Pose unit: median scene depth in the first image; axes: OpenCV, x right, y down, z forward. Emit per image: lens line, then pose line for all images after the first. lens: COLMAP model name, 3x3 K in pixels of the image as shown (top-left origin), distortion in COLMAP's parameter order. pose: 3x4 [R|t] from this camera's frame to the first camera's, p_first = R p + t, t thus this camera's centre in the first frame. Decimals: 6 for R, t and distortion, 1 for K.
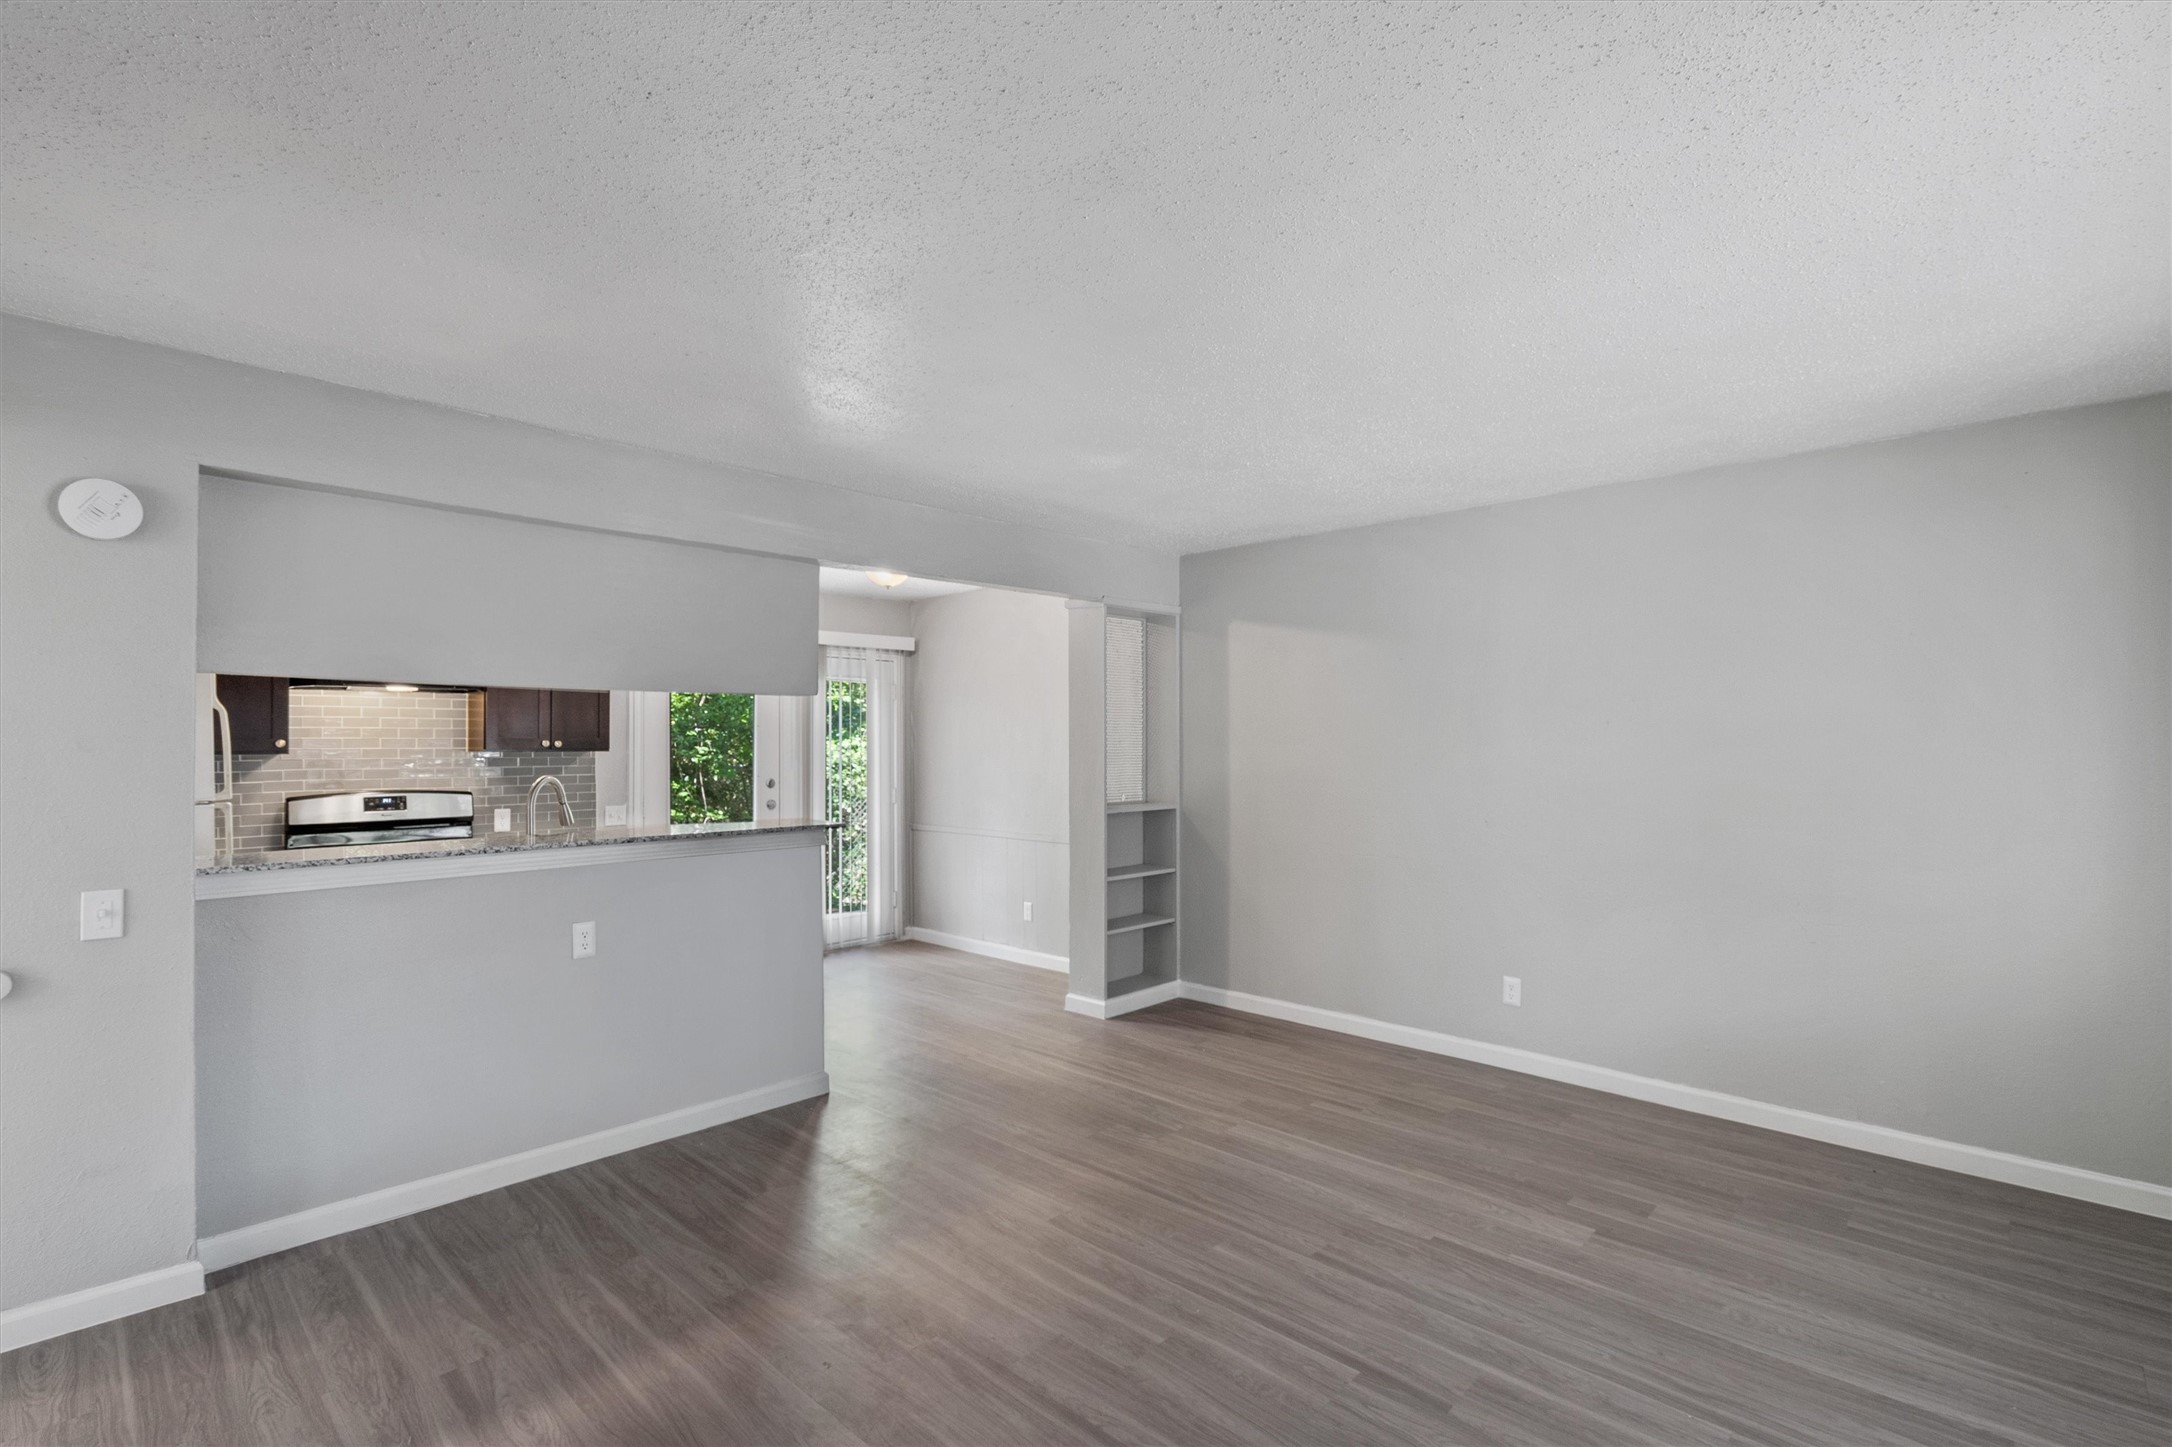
lens RADIAL K [[980.4, 0, 1080.2], [0, 980.4, 733.9], [0, 0, 1]] dist [-0.005566, 0.002908]
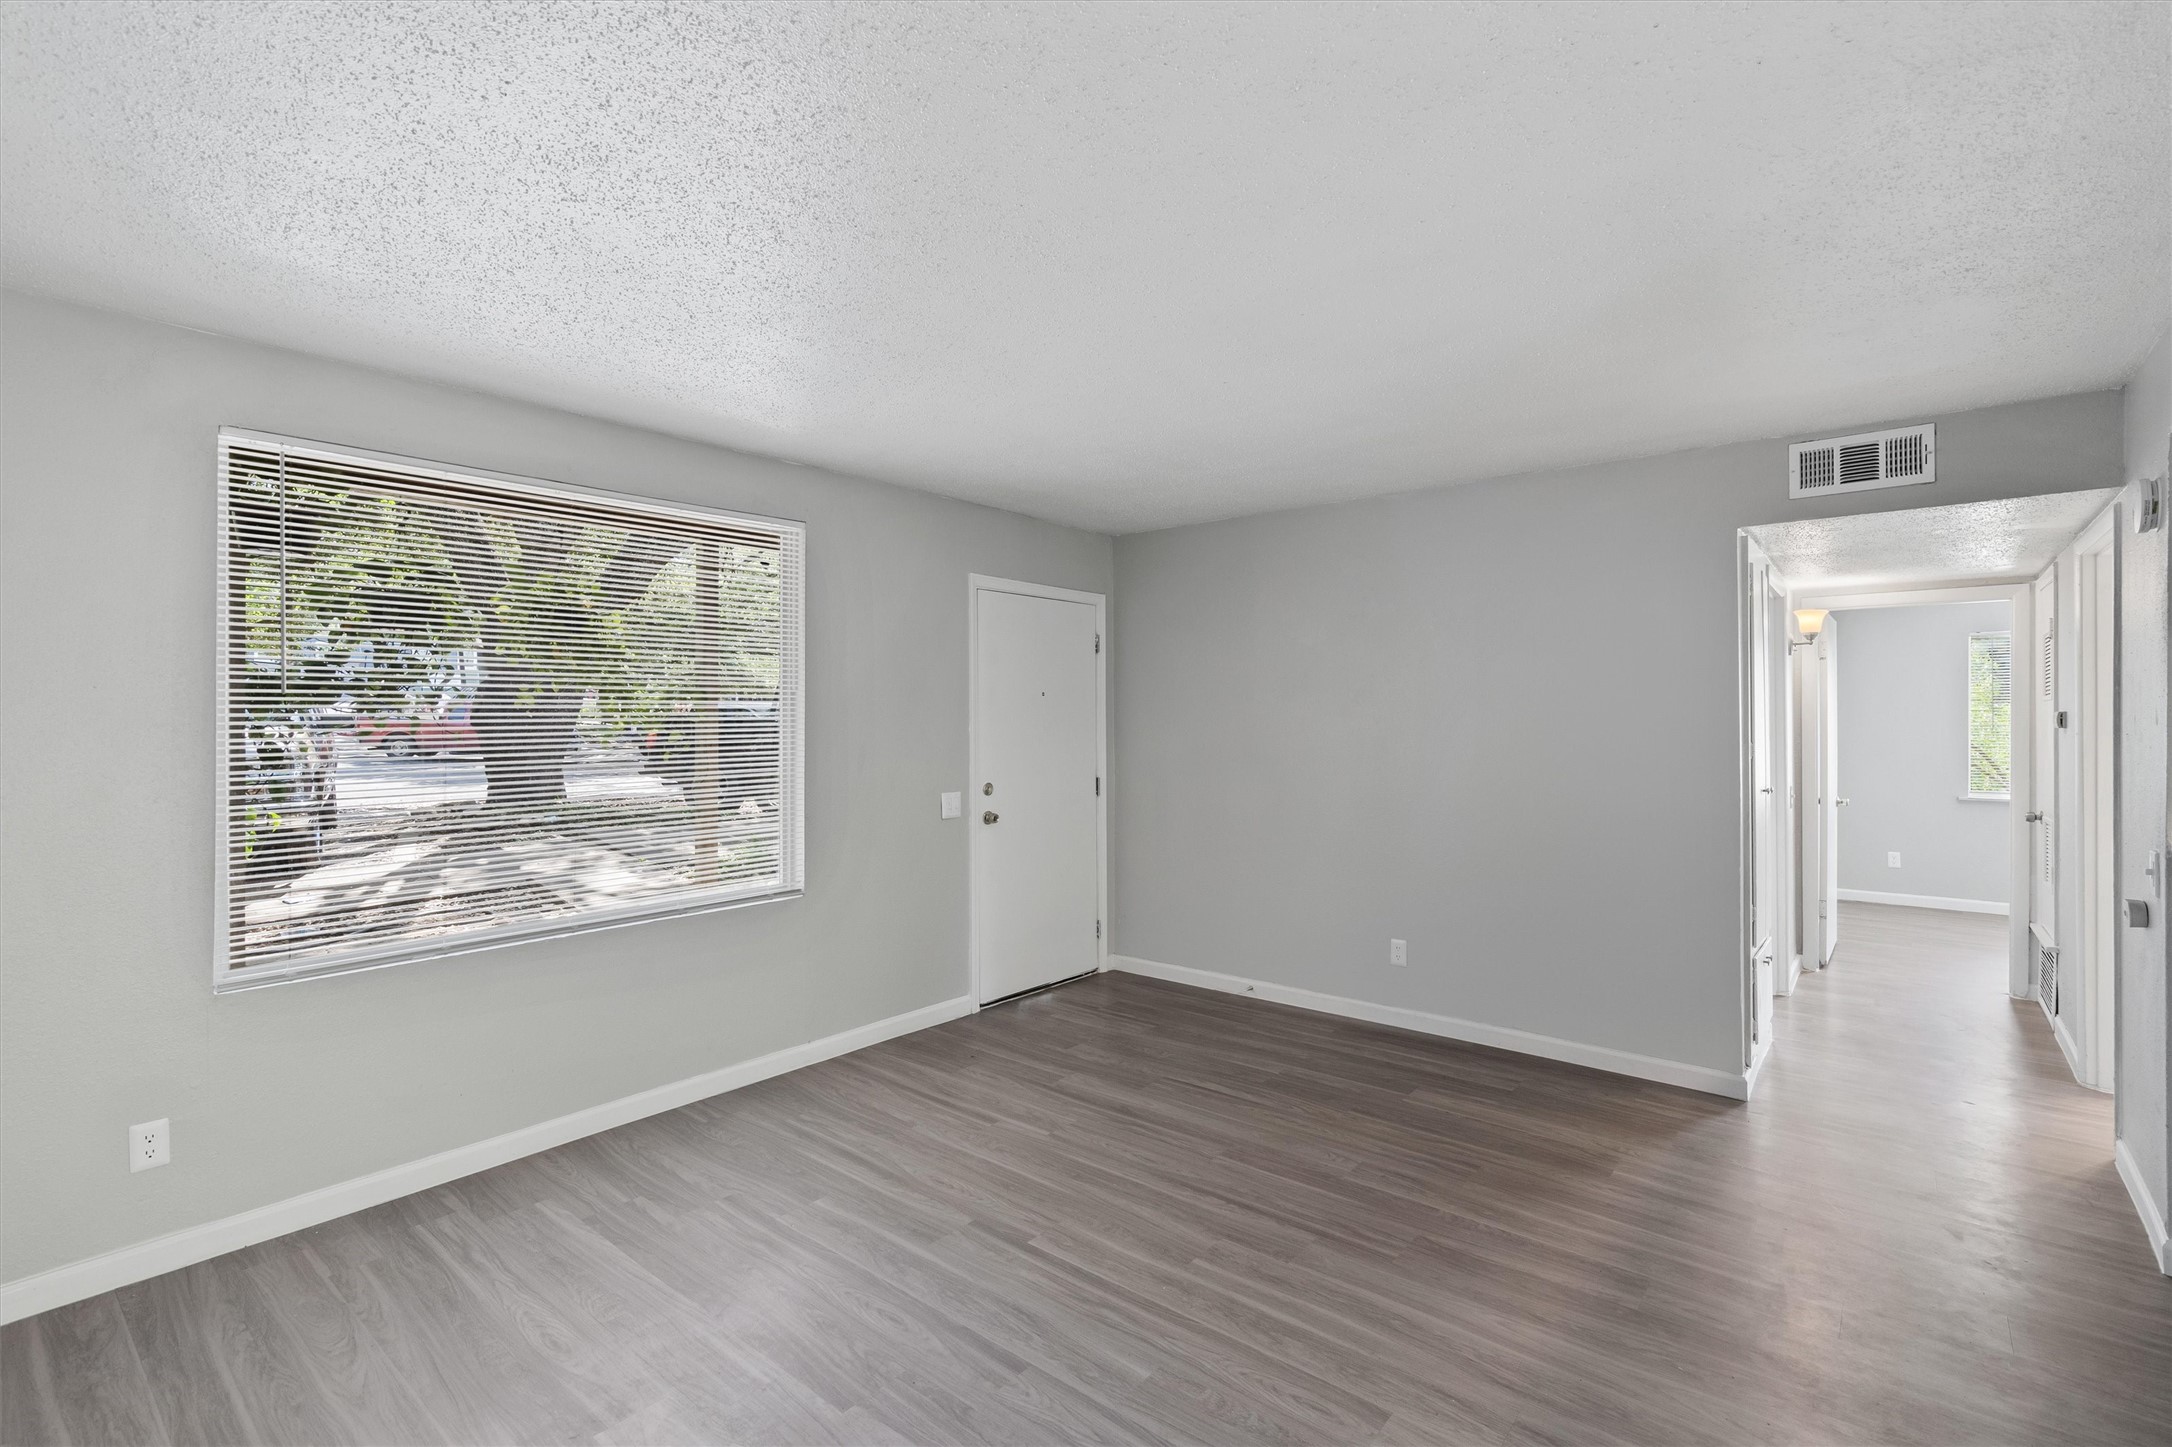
lens RADIAL K [[980.4, 0, 1080.9], [0, 980.4, 720.9], [0, 0, 1]] dist [-0.005566, 0.002908]
pose [[-0.997177, 0.005747, -0.074866, 0.138568], [0.006244, 0.999960, -0.006403, 0.008052], [0.074827, -0.006852, -0.997173, 0.997735]]
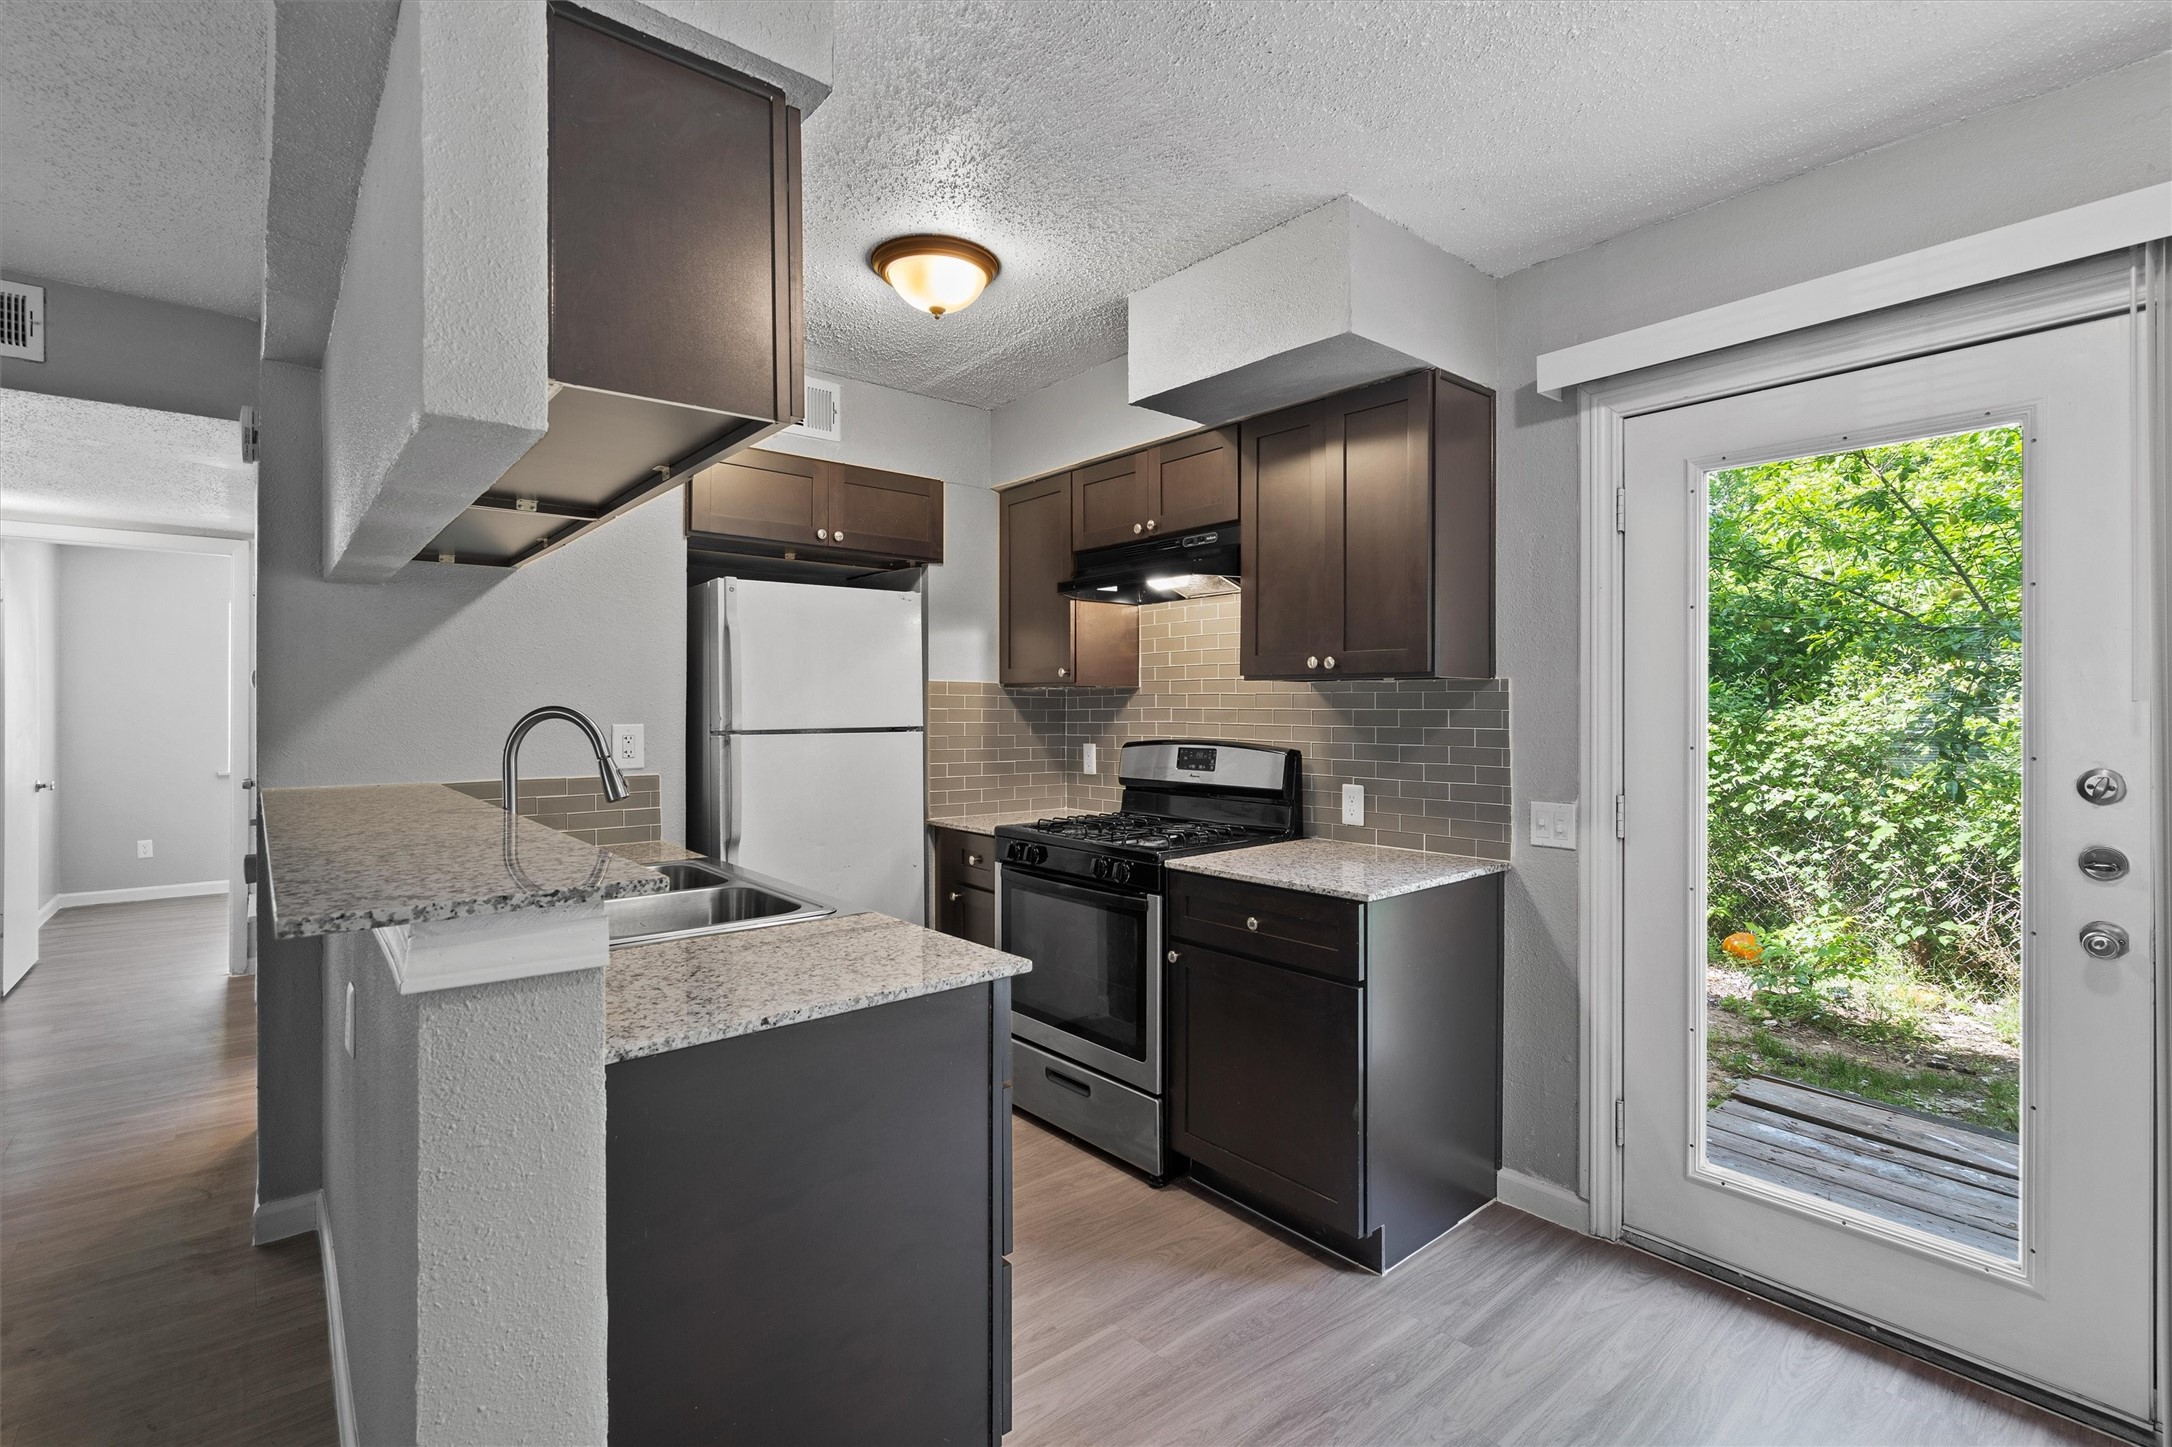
lens RADIAL K [[980.4, 0, 1096.3], [0, 980.4, 708.7], [0, 0, 1]] dist [-0.005566, 0.002908]
pose [[-0.090839, 0.002705, -0.995862, -0.019880], [0.007197, 0.999972, 0.002060, 0.034011], [0.995840, -0.006980, -0.090856, 0.988568]]
